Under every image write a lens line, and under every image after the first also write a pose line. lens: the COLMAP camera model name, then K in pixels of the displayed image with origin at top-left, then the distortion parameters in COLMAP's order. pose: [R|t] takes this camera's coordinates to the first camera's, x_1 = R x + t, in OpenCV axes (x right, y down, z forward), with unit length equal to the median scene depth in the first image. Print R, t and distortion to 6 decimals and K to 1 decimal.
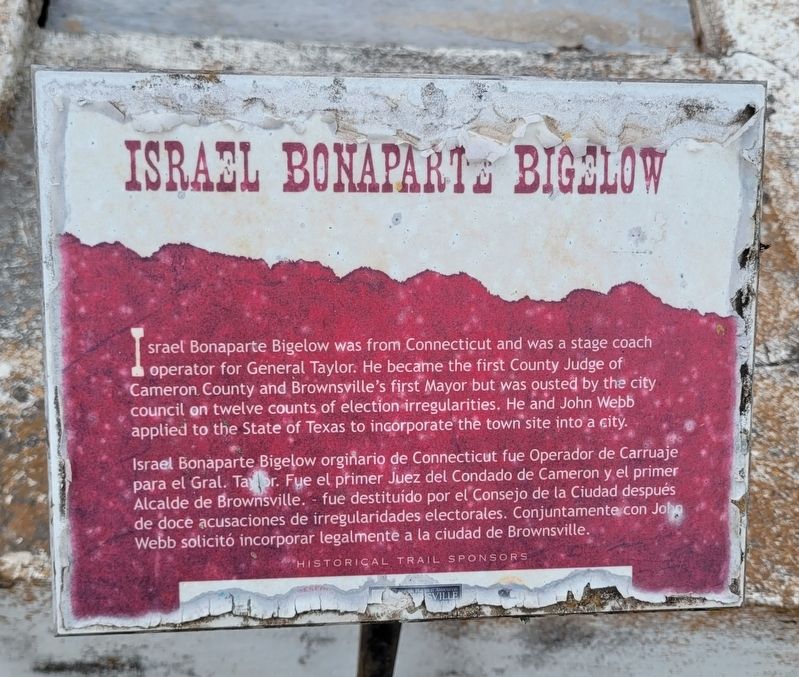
lens RADIAL K [[878.6, 0, 399.5], [0, 878.6, 338.5], [0, 0, 1]] dist [0.007510, 0.004127]
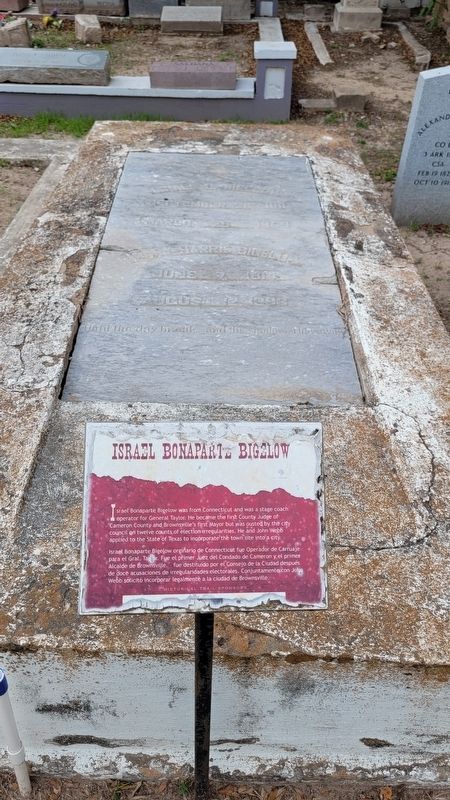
lens RADIAL K [[613.5, 0, 209.2], [0, 613.5, 401.3], [0, 0, 1]] dist [0.040723, -0.008641]
pose [[0.997177, -0.021065, -0.072072, 0.182413], [-0.001753, 0.953050, -0.302807, 0.279855], [0.075067, 0.302078, 0.950323, -1.048559]]
